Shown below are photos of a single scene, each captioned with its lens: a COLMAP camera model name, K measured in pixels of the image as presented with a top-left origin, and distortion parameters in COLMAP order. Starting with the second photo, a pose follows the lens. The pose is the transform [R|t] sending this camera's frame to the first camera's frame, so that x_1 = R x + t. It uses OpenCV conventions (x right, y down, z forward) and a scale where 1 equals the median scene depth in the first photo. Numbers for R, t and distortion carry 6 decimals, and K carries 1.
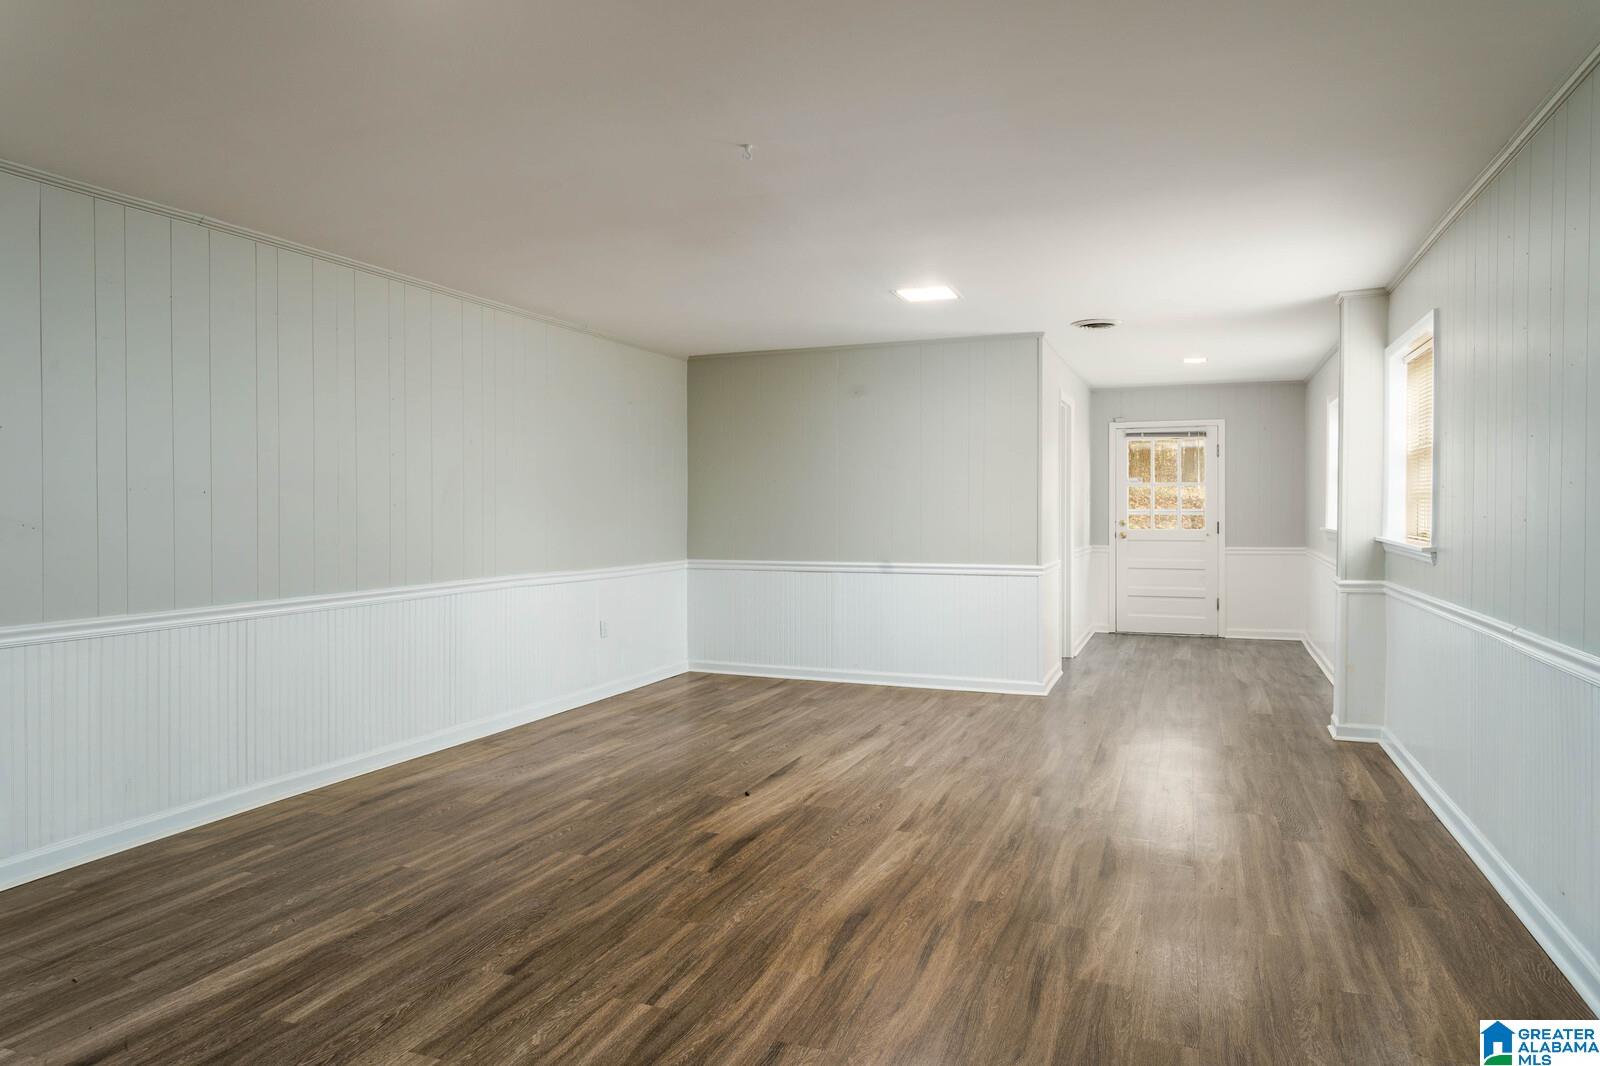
lens RADIAL K [[997.3, 0, 805.1], [0, 997.3, 526.0], [0, 0, 1]] dist [-0.004665, -0.001665]
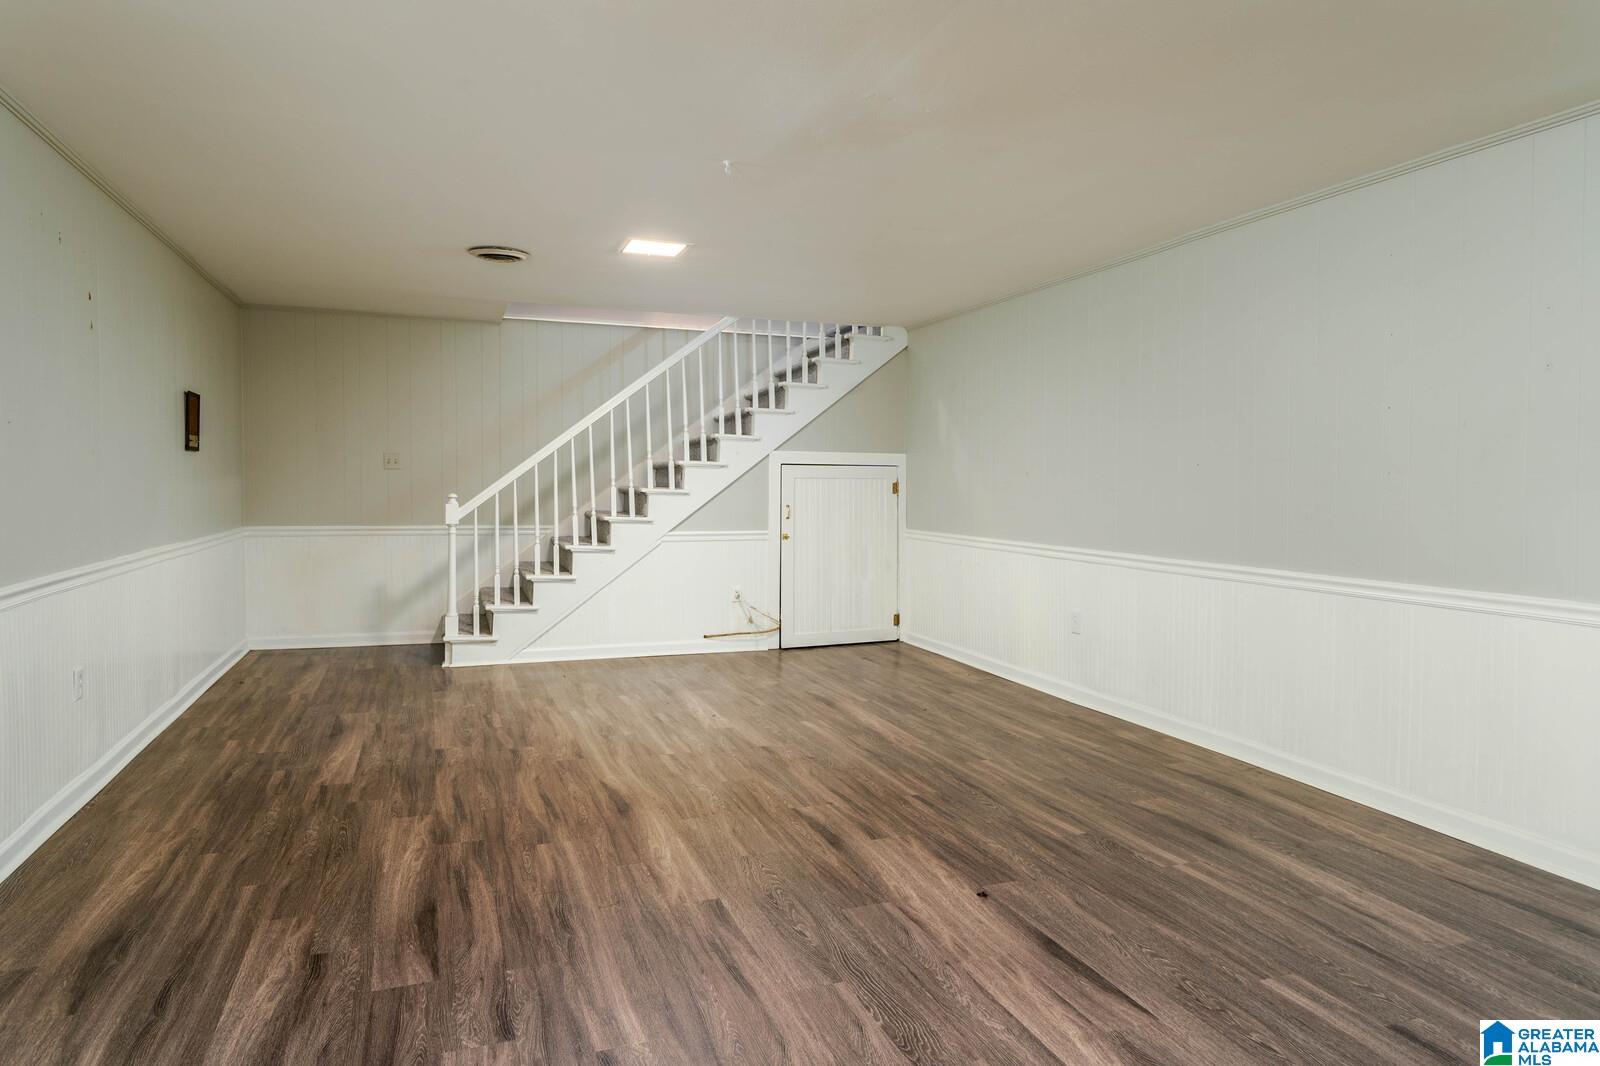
lens RADIAL K [[997.3, 0, 806.8], [0, 997.3, 533.1], [0, 0, 1]] dist [-0.004665, -0.001665]
pose [[-0.747910, 0.028998, -0.663167, 0.548725], [-0.018672, 0.997731, 0.064686, -0.021220], [0.663538, 0.060762, -0.745671, 1.635283]]
